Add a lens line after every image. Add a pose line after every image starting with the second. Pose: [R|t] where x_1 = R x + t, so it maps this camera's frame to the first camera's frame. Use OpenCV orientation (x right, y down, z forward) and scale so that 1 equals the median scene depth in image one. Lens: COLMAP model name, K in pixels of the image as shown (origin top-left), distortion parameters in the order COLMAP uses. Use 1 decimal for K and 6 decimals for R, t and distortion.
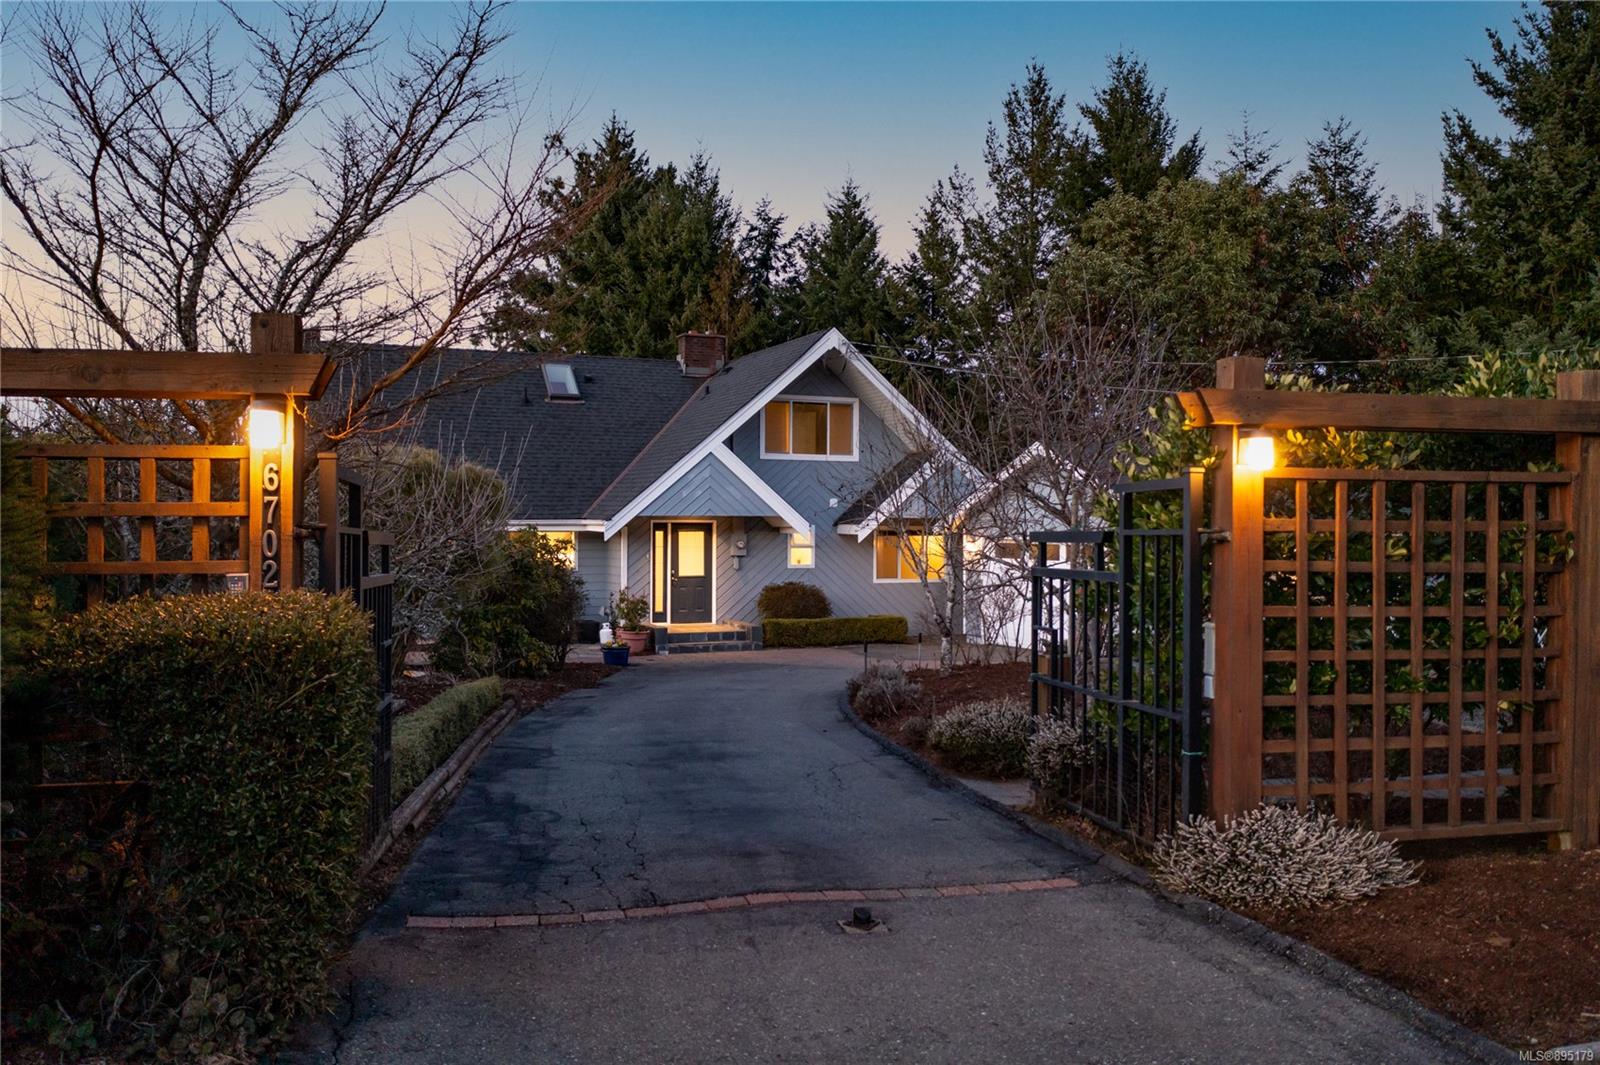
lens RADIAL K [[1248.4, 0, 800.0], [0, 1248.4, 532.5], [0, 0, 1]] dist [-0.005090, -0.001886]
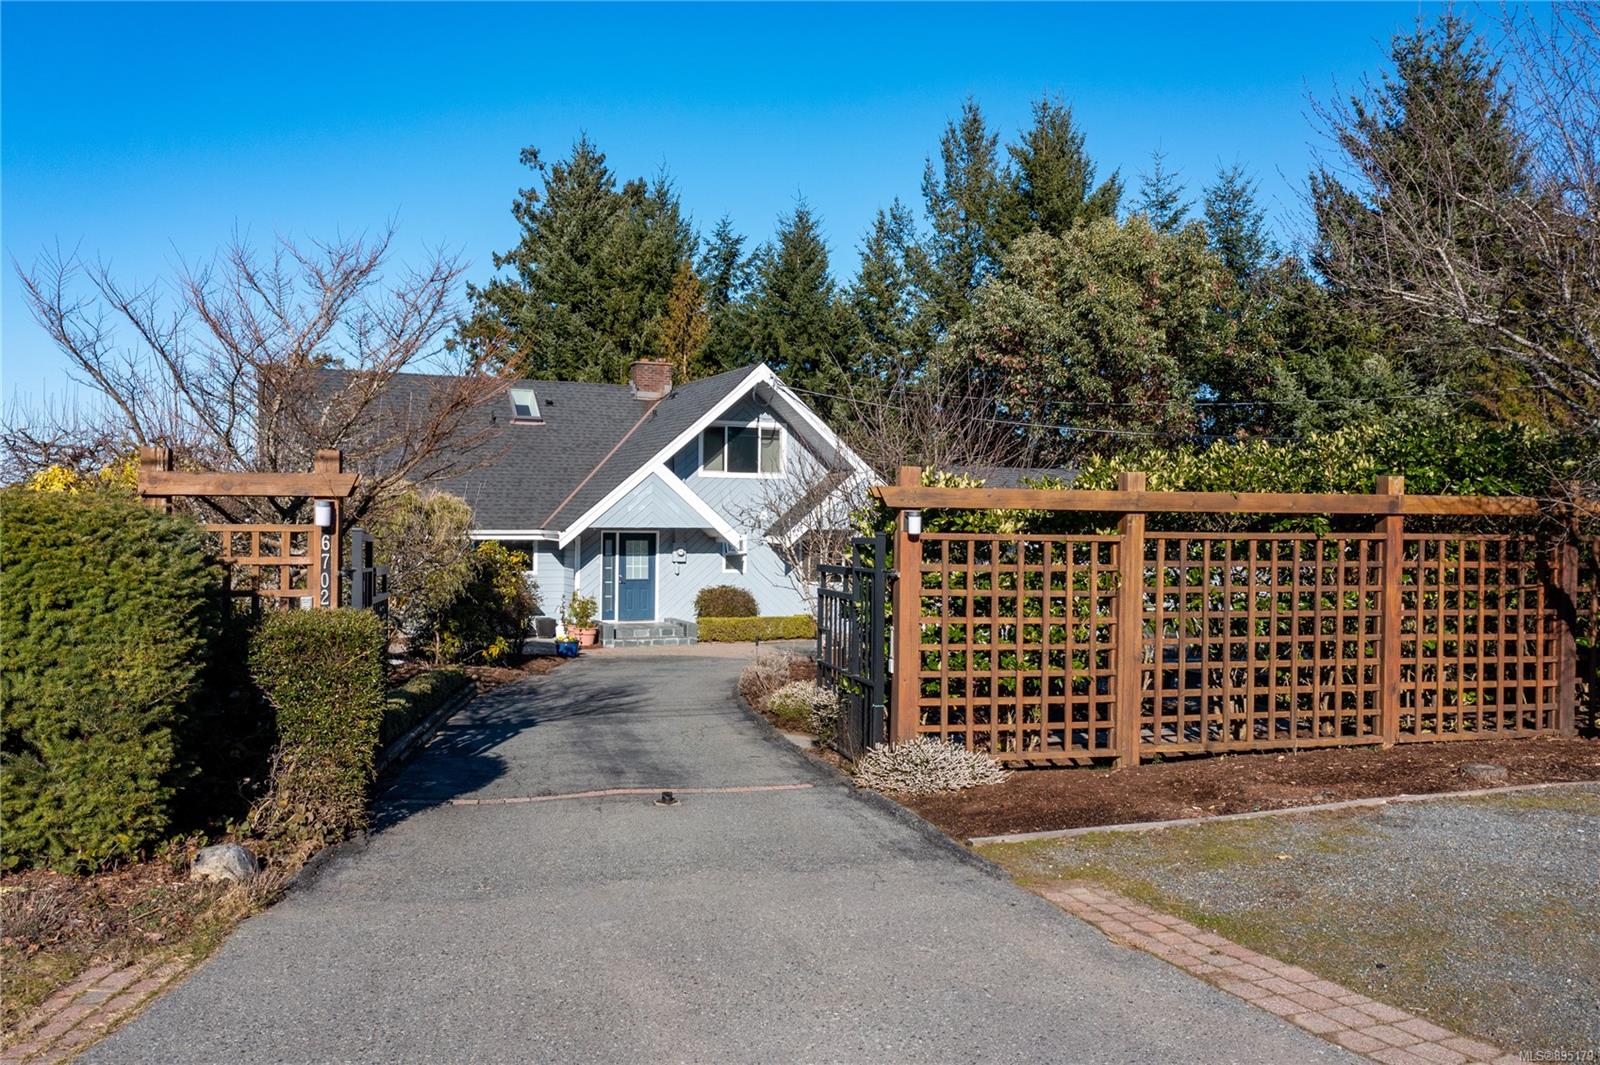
lens RADIAL K [[1248.4, 0, 800.0], [0, 1248.4, 532.5], [0, 0, 1]] dist [-0.005090, -0.001886]
pose [[0.999802, 0.006515, 0.018818, 0.027992], [-0.006581, 0.999972, 0.003454, -0.008976], [-0.018795, -0.003577, 0.999817, -0.101350]]
